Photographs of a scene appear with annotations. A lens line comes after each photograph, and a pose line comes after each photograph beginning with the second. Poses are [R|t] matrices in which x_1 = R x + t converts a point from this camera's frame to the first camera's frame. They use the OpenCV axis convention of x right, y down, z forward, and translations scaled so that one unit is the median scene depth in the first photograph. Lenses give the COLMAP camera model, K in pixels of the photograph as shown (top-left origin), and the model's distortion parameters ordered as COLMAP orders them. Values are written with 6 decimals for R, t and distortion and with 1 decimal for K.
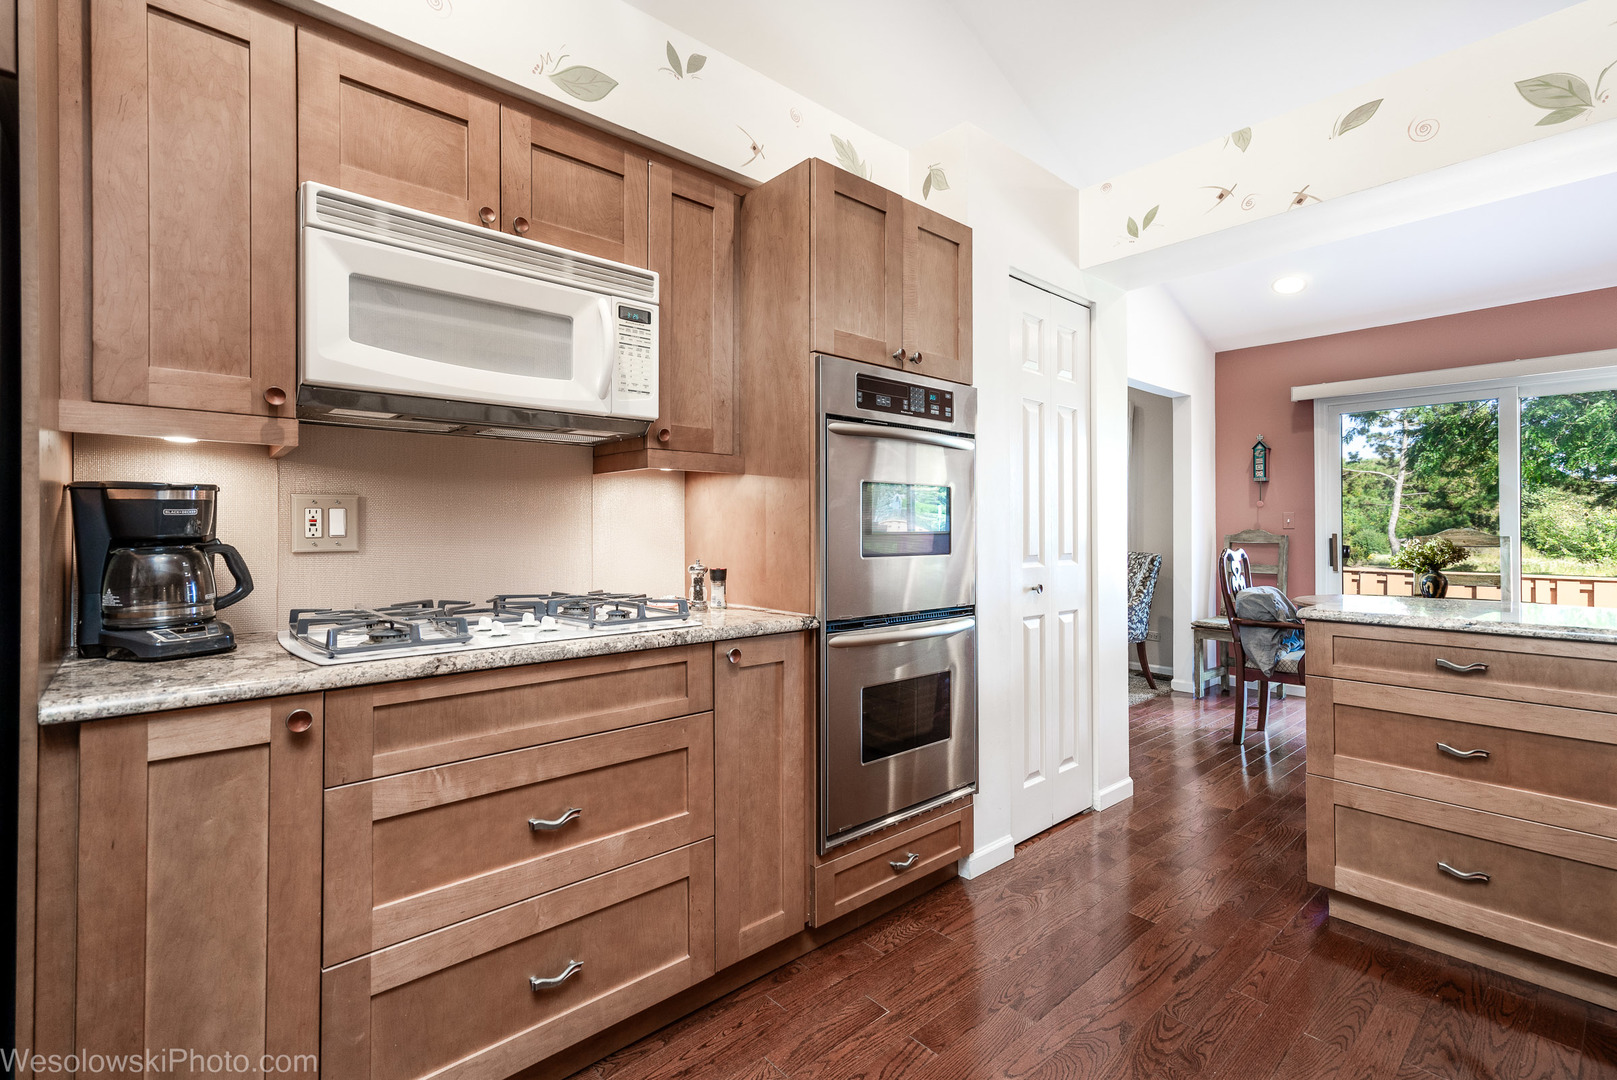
lens RADIAL K [[737.2, 0, 812.8], [0, 737.2, 518.1], [0, 0, 1]] dist [-0.005495, 0.011208]
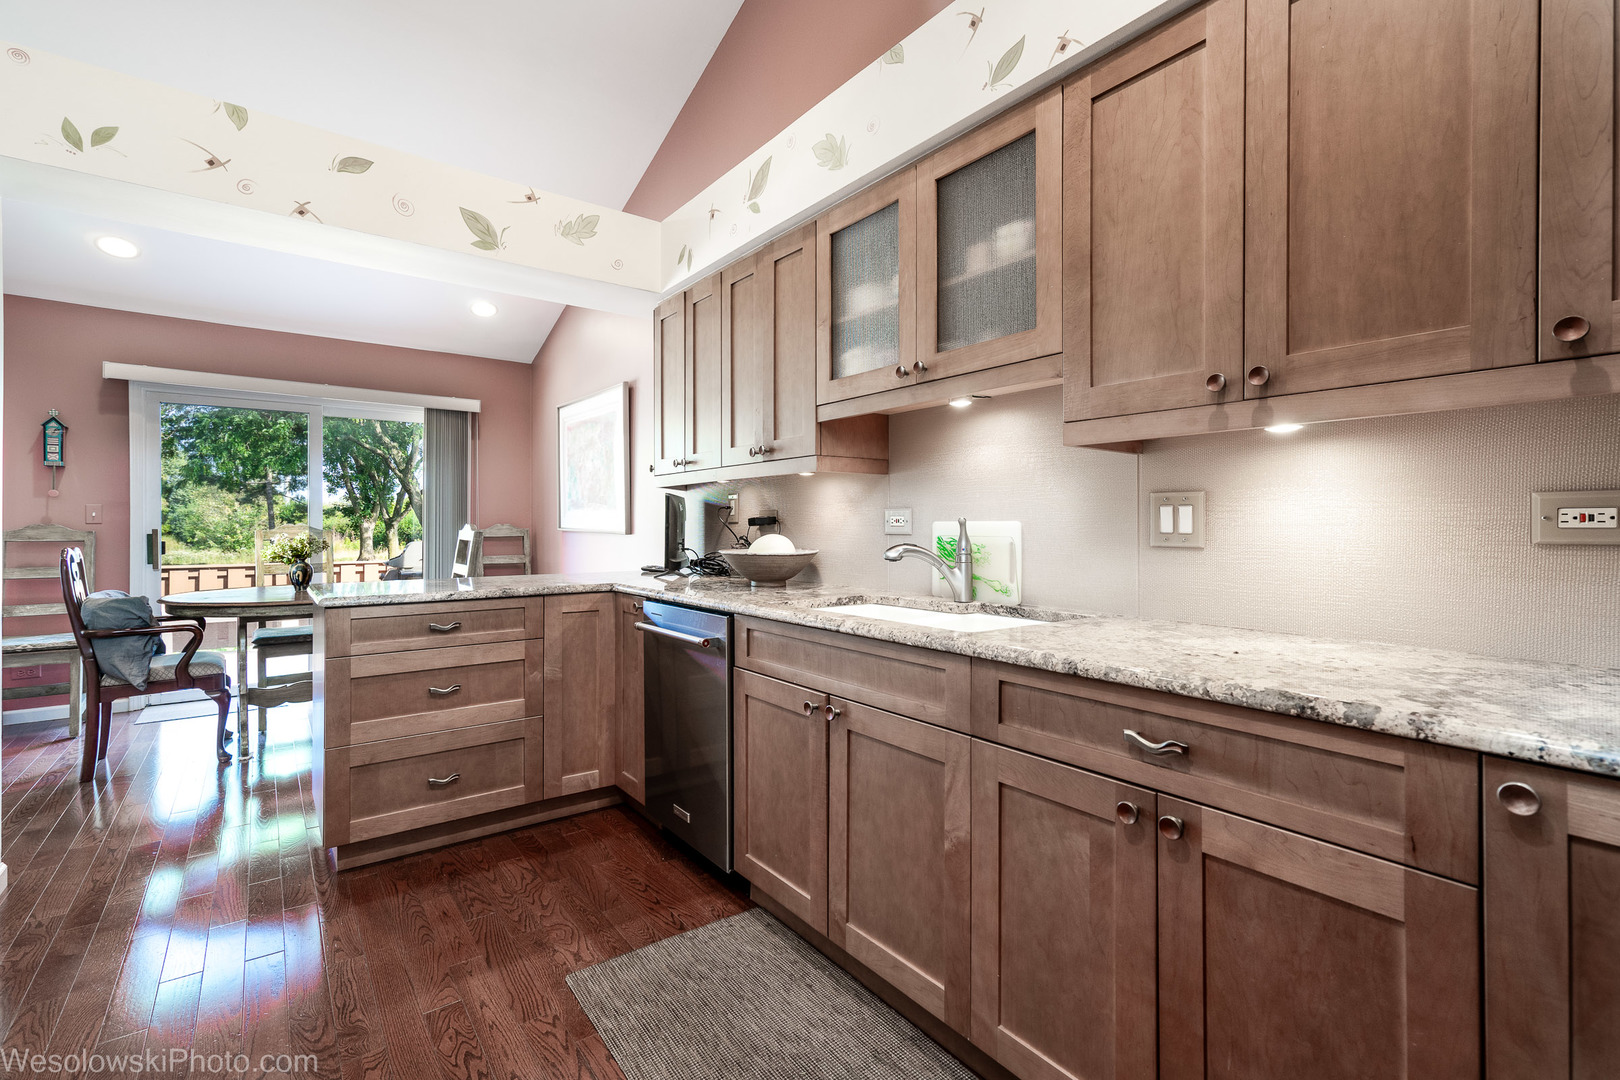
lens RADIAL K [[738.5, 0, 808.6], [0, 738.5, 517.5], [0, 0, 1]] dist [-0.005495, 0.011208]
pose [[0.074646, 0.009324, 0.997167, -0.361490], [-0.016590, 0.999830, -0.008107, 0.001003], [-0.997072, -0.015938, 0.074788, 0.211965]]
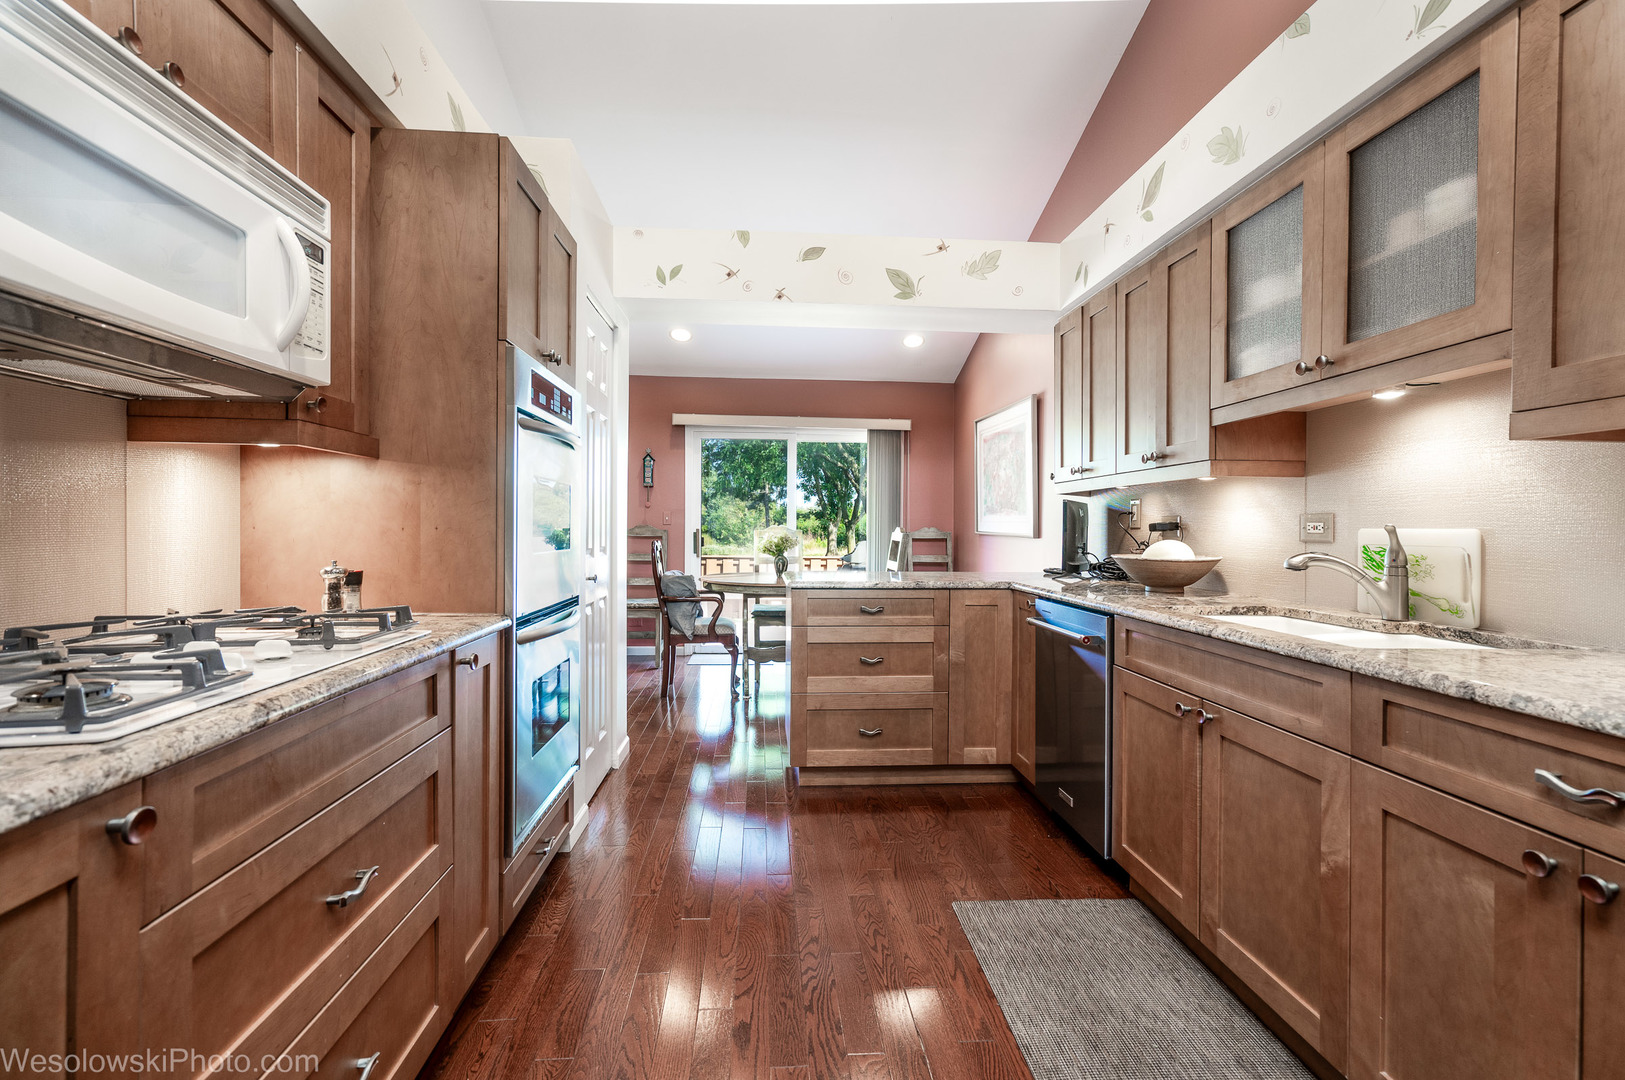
lens RADIAL K [[740.8, 0, 811.3], [0, 740.8, 518.9], [0, 0, 1]] dist [-0.005495, 0.011208]
pose [[0.602482, 0.013832, 0.798013, -0.480300], [-0.022239, 0.999753, -0.000539, -0.001036], [-0.797823, -0.017422, 0.602640, 0.087768]]
